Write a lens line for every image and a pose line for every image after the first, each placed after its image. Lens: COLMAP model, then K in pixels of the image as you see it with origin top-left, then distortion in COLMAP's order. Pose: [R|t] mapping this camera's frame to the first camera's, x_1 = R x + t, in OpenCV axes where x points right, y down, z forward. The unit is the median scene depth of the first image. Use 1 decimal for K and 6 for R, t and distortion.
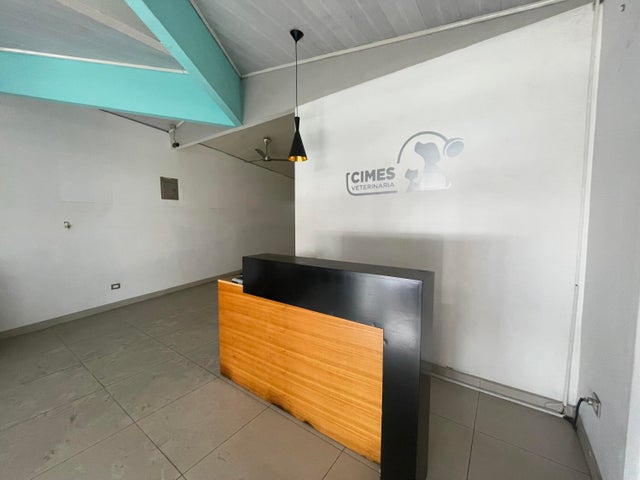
lens RADIAL K [[259.2, 0, 319.1], [0, 259.2, 239.7], [0, 0, 1]] dist [0.004216, 0.000920]
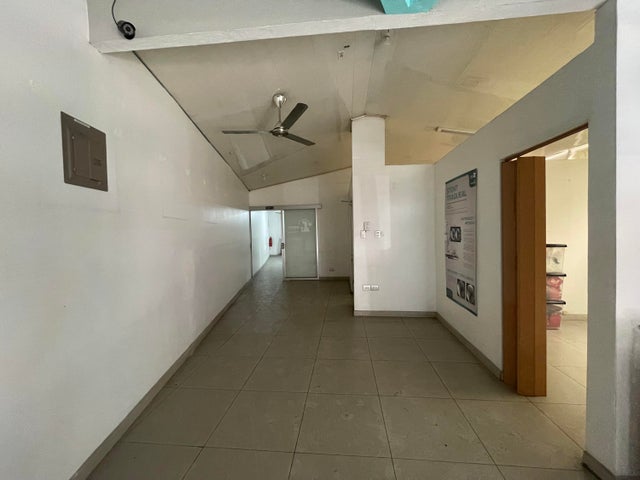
lens RADIAL K [[259.2, 0, 323.0], [0, 259.2, 241.2], [0, 0, 1]] dist [0.004216, 0.000920]
pose [[0.857821, -0.026458, 0.513267, -0.906726], [0.049651, 0.998269, -0.031522, -0.108017], [-0.511544, 0.052525, 0.857650, 1.032262]]
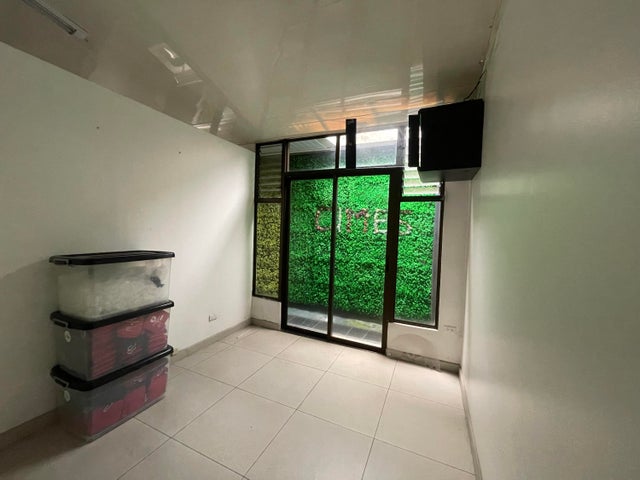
lens RADIAL K [[259.2, 0, 322.4], [0, 259.2, 239.3], [0, 0, 1]] dist [0.004216, 0.000920]
pose [[-0.201795, -0.042519, 0.978504, 0.109029], [0.045800, 0.997555, 0.052792, -0.134898], [-0.978356, 0.055468, -0.199354, 1.282900]]
